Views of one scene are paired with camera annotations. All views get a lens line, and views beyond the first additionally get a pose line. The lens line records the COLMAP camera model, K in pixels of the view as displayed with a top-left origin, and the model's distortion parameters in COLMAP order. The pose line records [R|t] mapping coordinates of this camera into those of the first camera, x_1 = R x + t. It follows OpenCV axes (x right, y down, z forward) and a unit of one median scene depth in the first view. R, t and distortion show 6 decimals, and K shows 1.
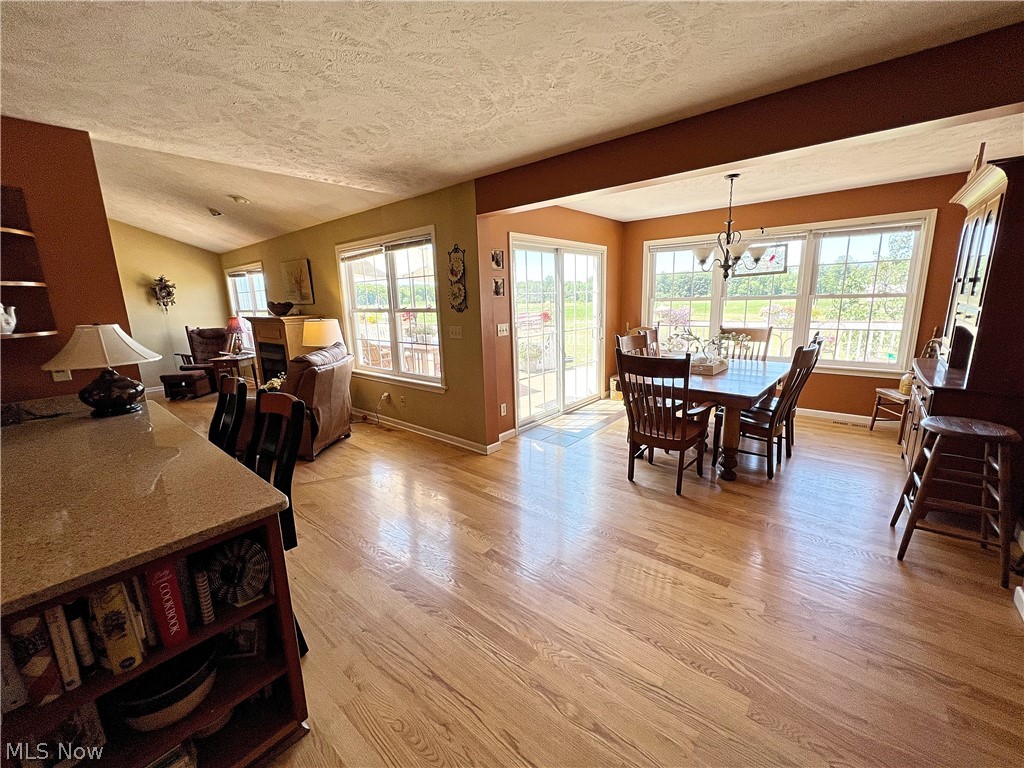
lens RADIAL K [[410.4, 0, 512.0], [0, 410.4, 380.8], [0, 0, 1]] dist [-0.004678, 0.001328]
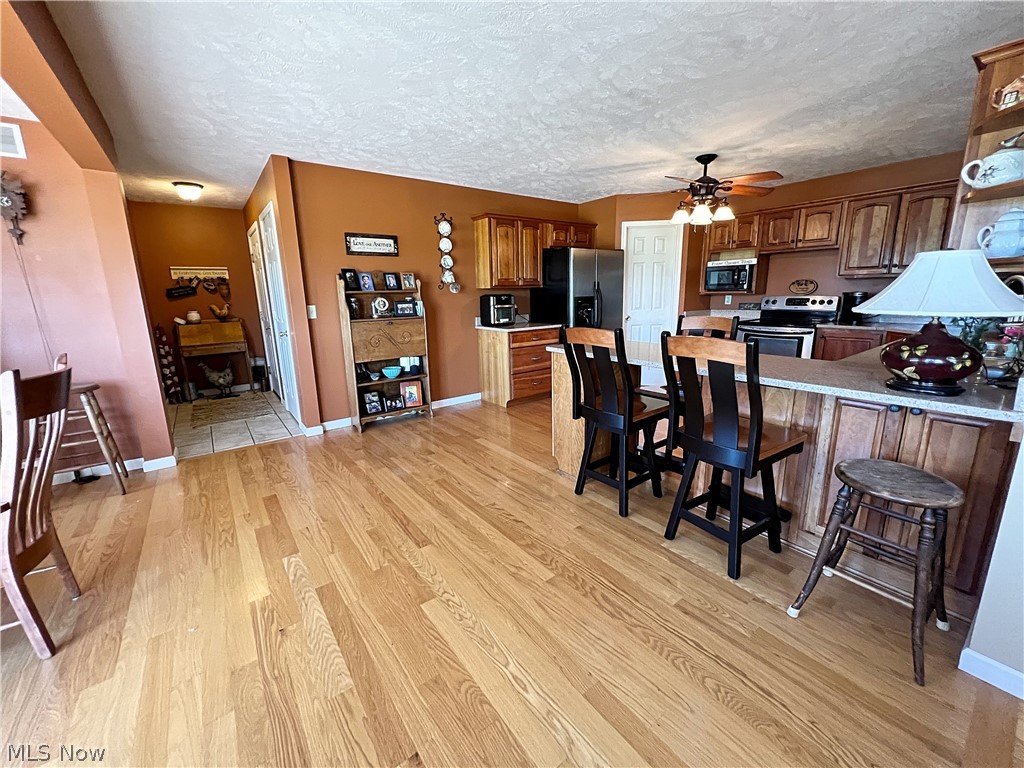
lens RADIAL K [[412.6, 0, 511.4], [0, 412.6, 381.1], [0, 0, 1]] dist [-0.000099, -0.000034]
pose [[-0.974629, 0.001720, 0.223821, -0.286202], [0.091590, 0.915483, 0.391793, -0.155966], [-0.204230, 0.402352, -0.892414, 1.045037]]
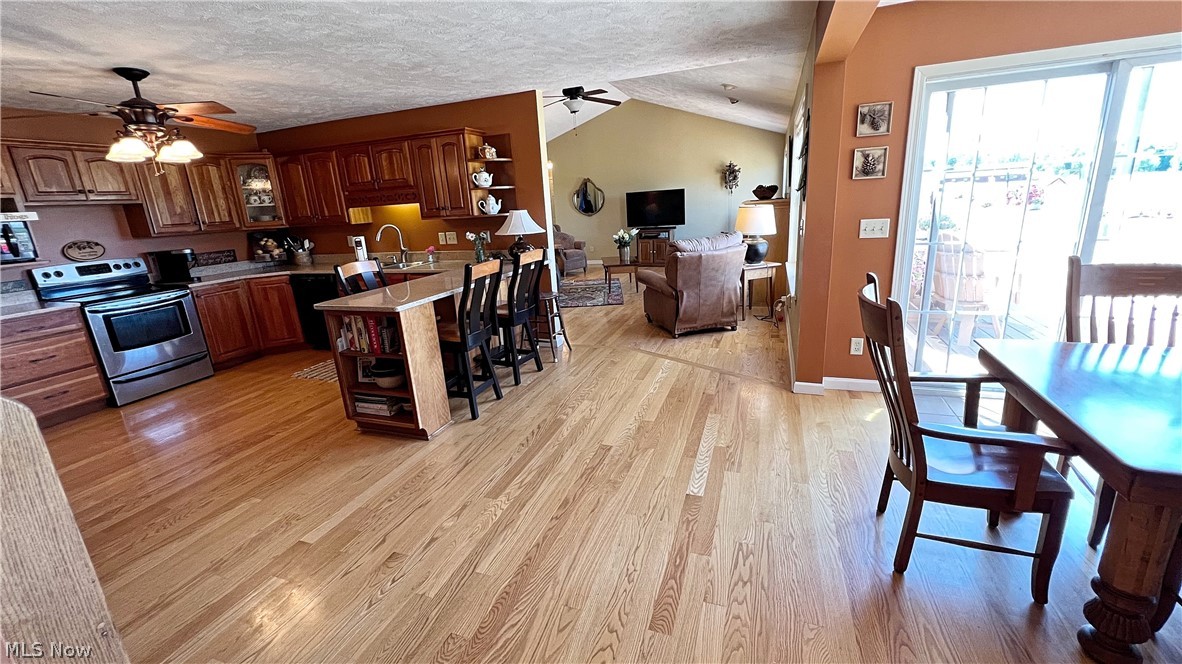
lens RADIAL K [[474.6, 0, 591.7], [0, 474.6, 327.4], [0, 0, 1]] dist [-0.000799, 0.000732]
pose [[0.349949, 0.250526, -0.902648, 0.598397], [-0.139340, 0.966777, 0.214304, -0.076318], [0.926348, 0.050780, 0.373231, 0.327542]]
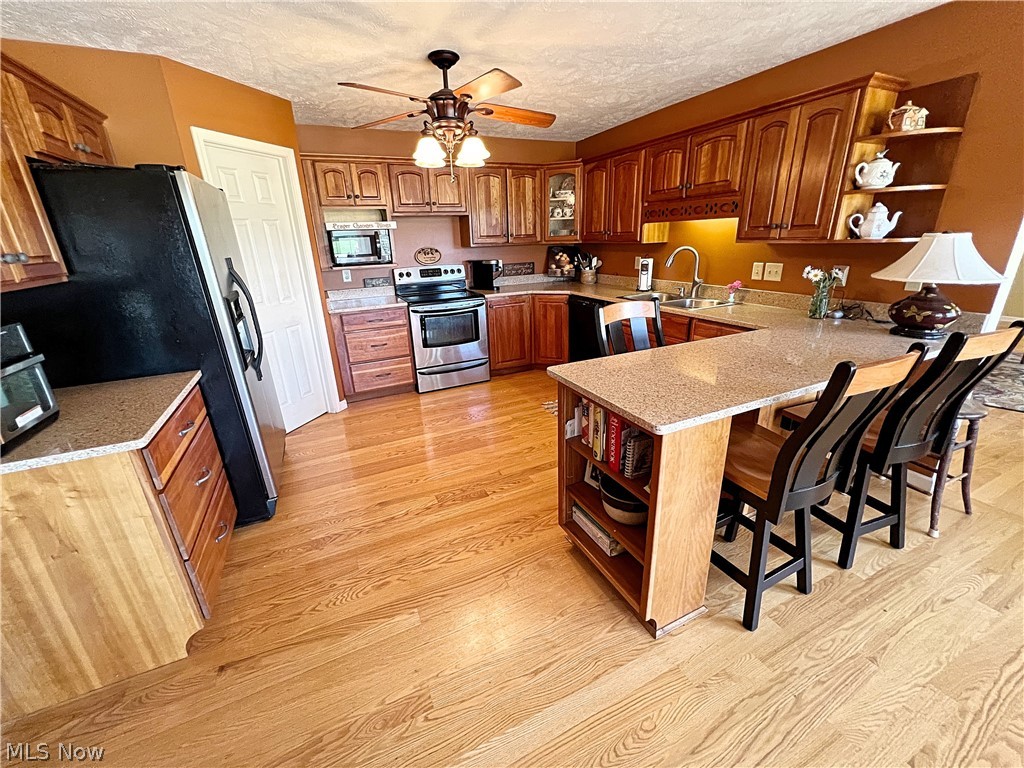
lens RADIAL K [[412.6, 0, 511.5], [0, 412.6, 379.7], [0, 0, 1]] dist [-0.000099, -0.000034]
pose [[-0.407916, 0.341241, -0.846852, 0.130043], [-0.138221, 0.893758, 0.426721, -0.061026], [0.902496, 0.291119, -0.317412, 0.307482]]
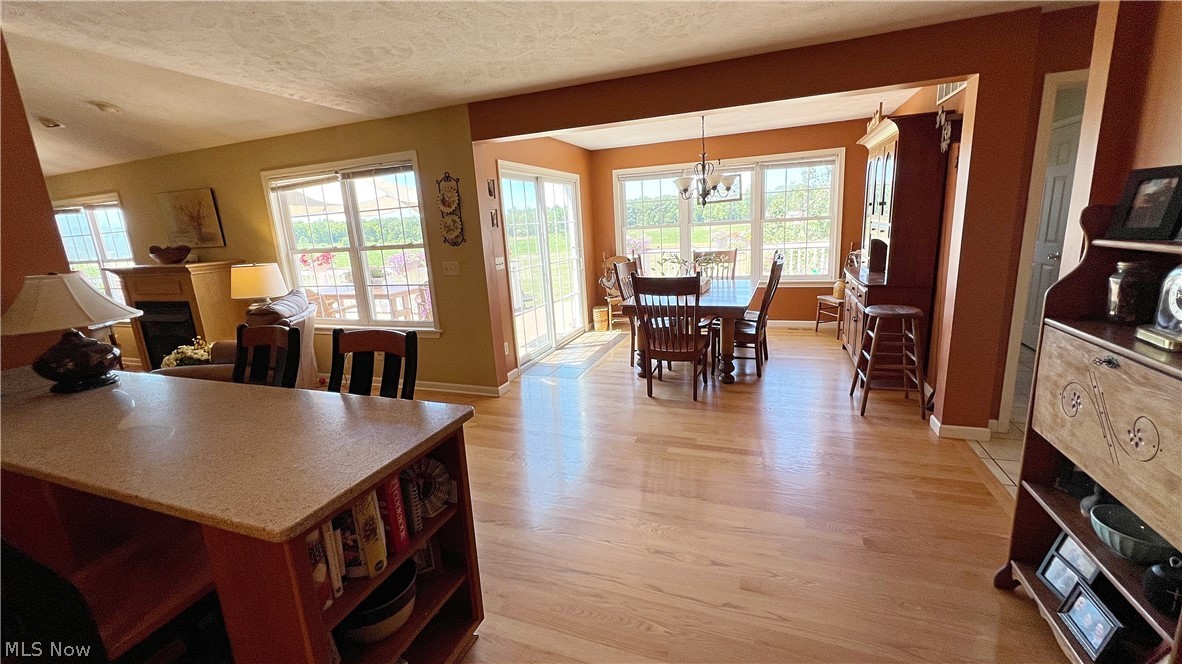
lens RADIAL K [[473.0, 0, 590.8], [0, 473.0, 328.1], [0, 0, 1]] dist [-0.004538, 0.000497]
pose [[0.941554, -0.096592, 0.322718, -0.205688], [0.096352, 0.995206, 0.016758, 0.027430], [-0.322790, 0.015316, 0.946347, -0.099113]]
